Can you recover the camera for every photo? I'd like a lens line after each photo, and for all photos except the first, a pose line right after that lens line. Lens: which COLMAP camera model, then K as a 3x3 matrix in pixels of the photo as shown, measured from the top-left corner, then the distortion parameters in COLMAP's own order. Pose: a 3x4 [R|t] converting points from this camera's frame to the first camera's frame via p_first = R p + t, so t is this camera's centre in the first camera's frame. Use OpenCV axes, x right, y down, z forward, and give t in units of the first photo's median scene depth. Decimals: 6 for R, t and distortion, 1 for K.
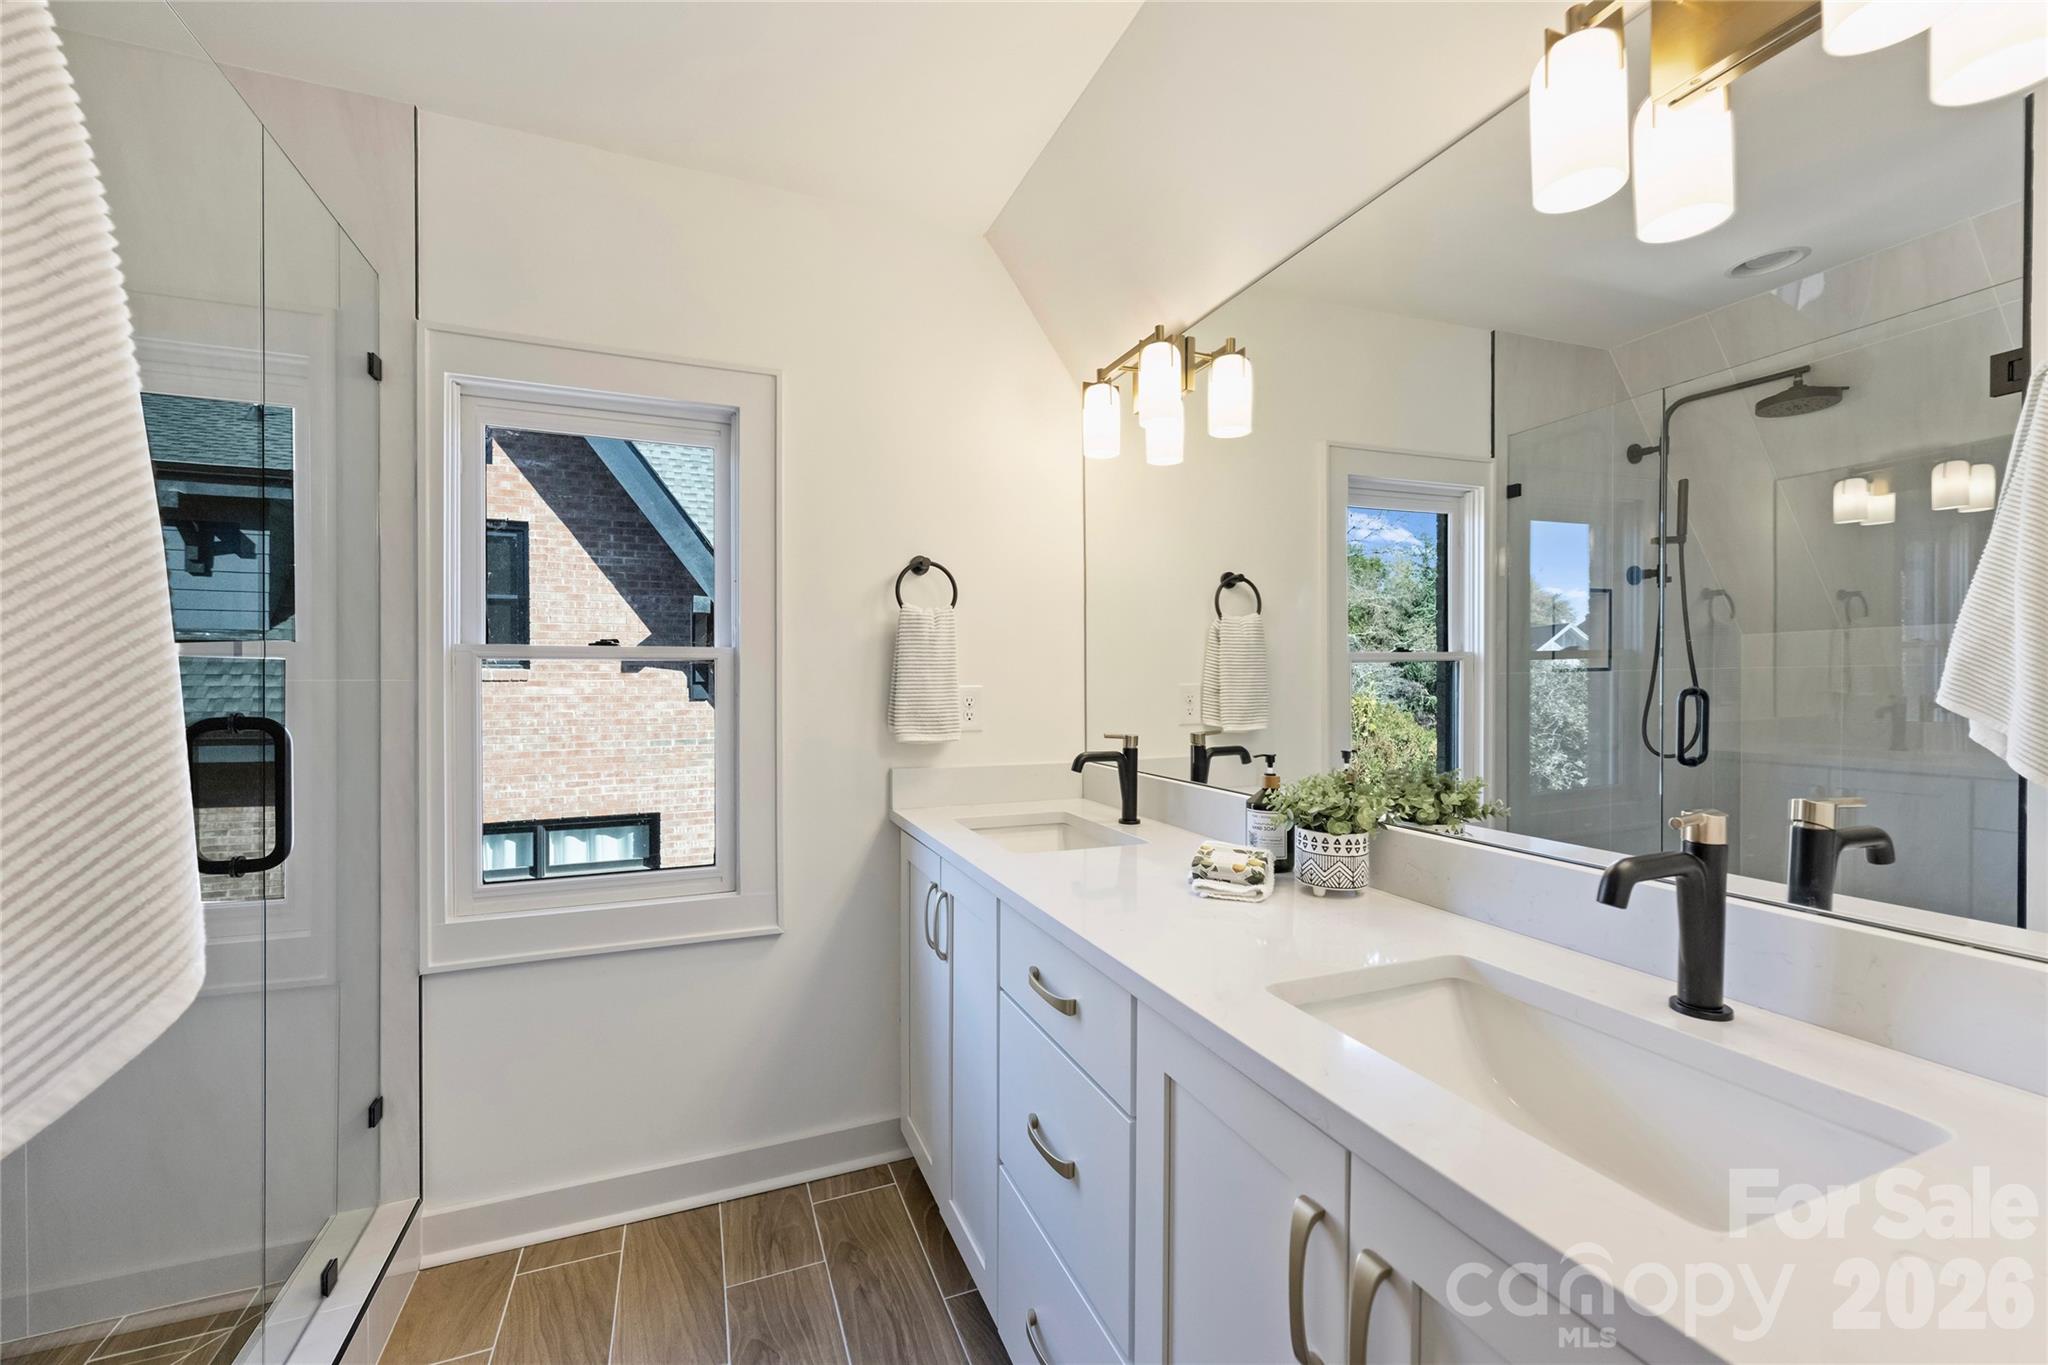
lens RADIAL K [[841.6, 0, 1023.7], [0, 841.6, 676.8], [0, 0, 1]] dist [-0.004422, -0.000094]
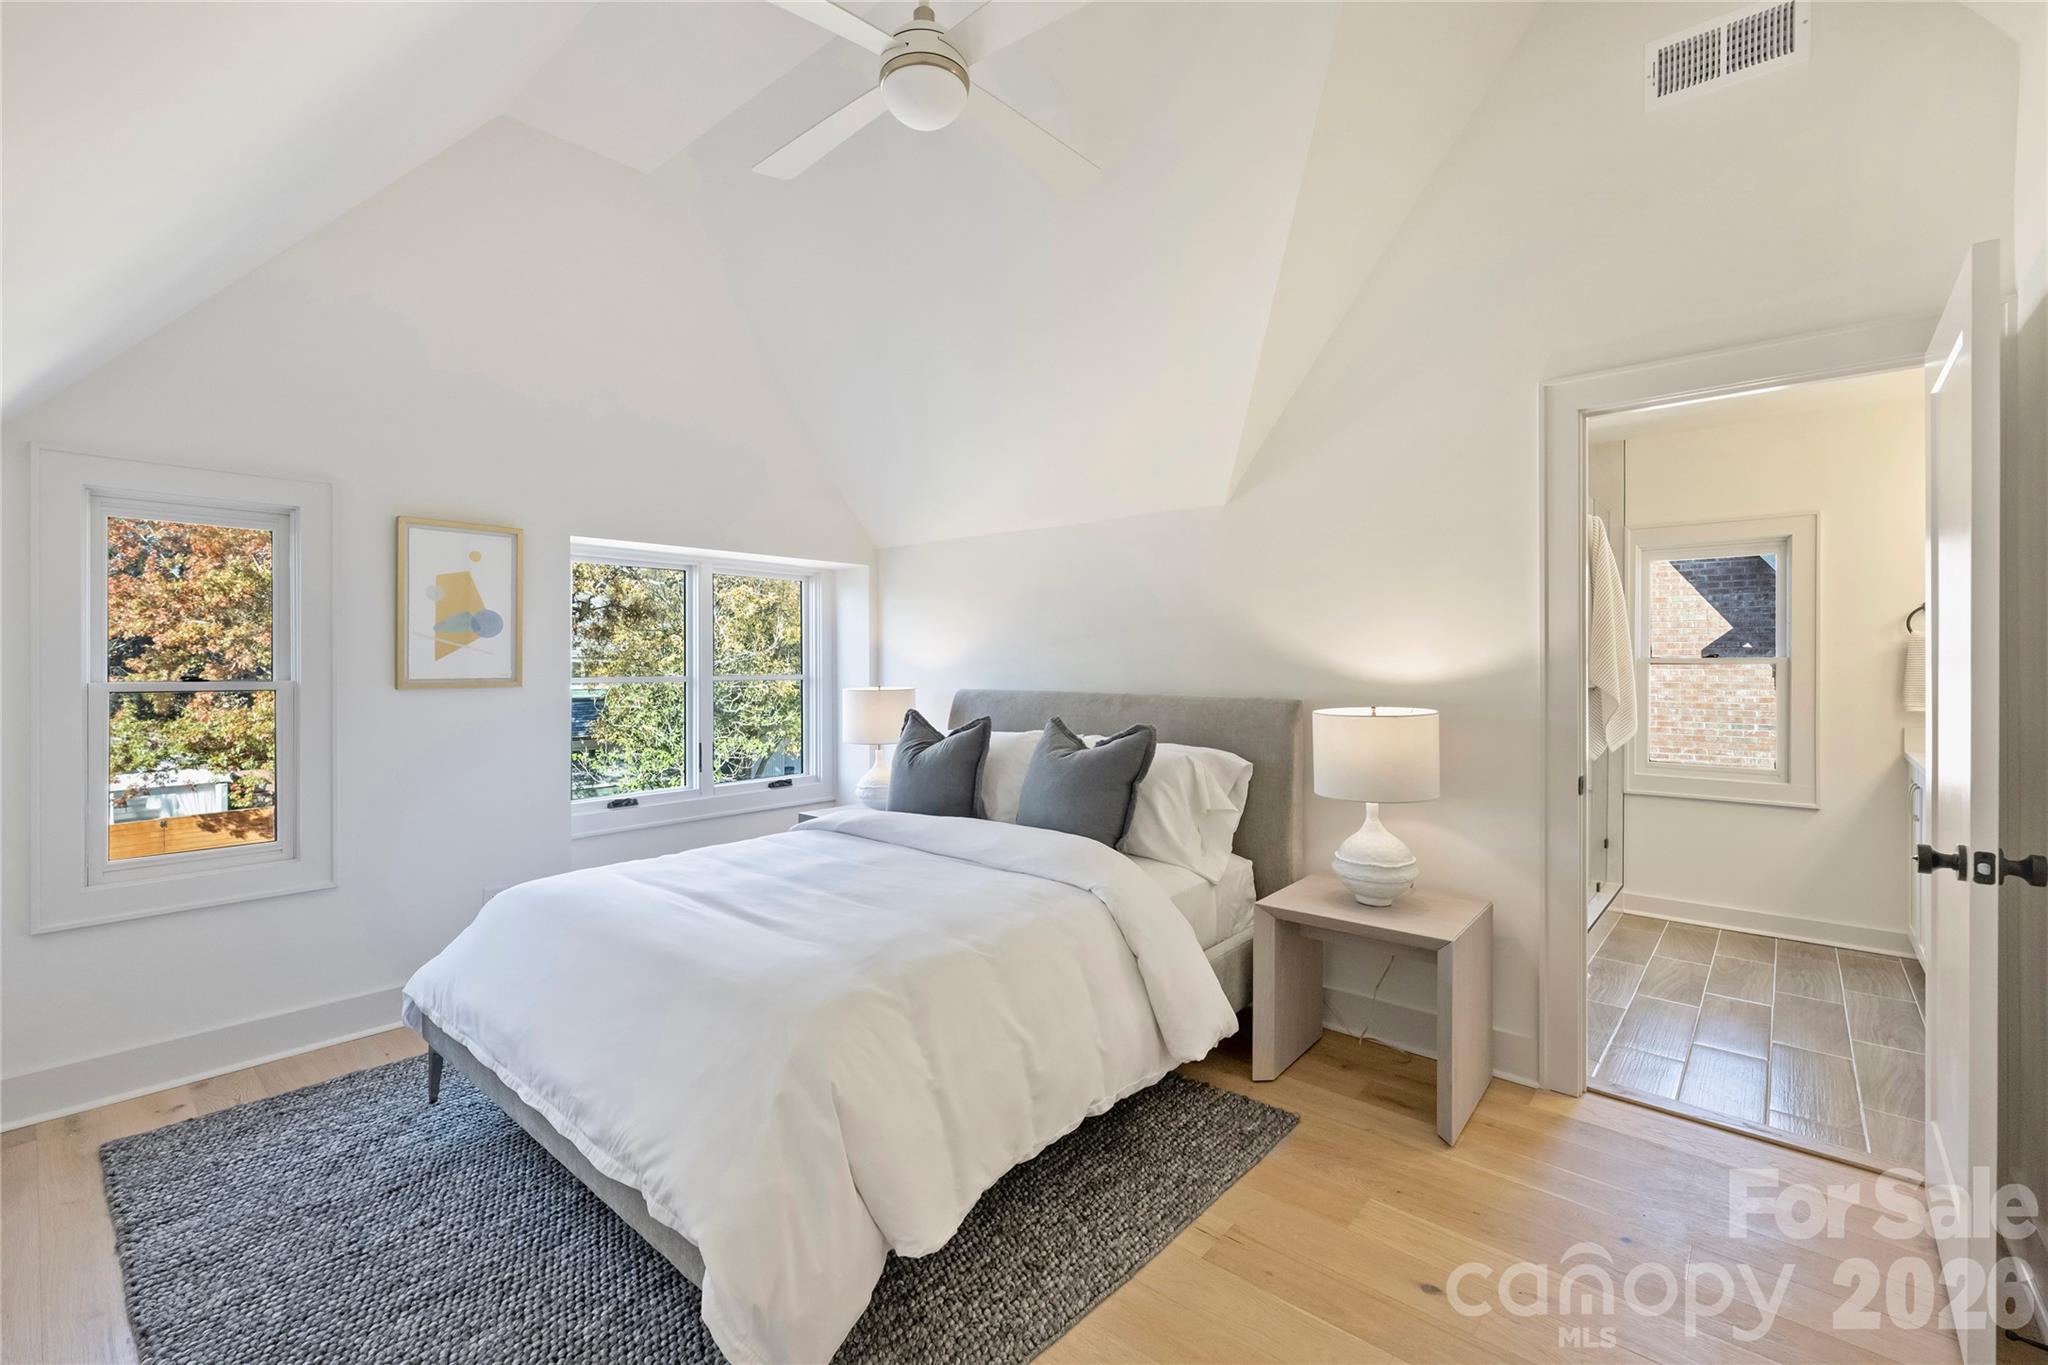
lens RADIAL K [[871.7, 0, 1019.5], [0, 871.7, 662.0], [0, 0, 1]] dist [0.000233, -0.000118]
pose [[0.453532, 0.002838, -0.891236, 0.160921], [-0.003058, 0.999994, 0.001628, -0.005404], [0.891235, 0.001987, 0.453538, -0.372709]]
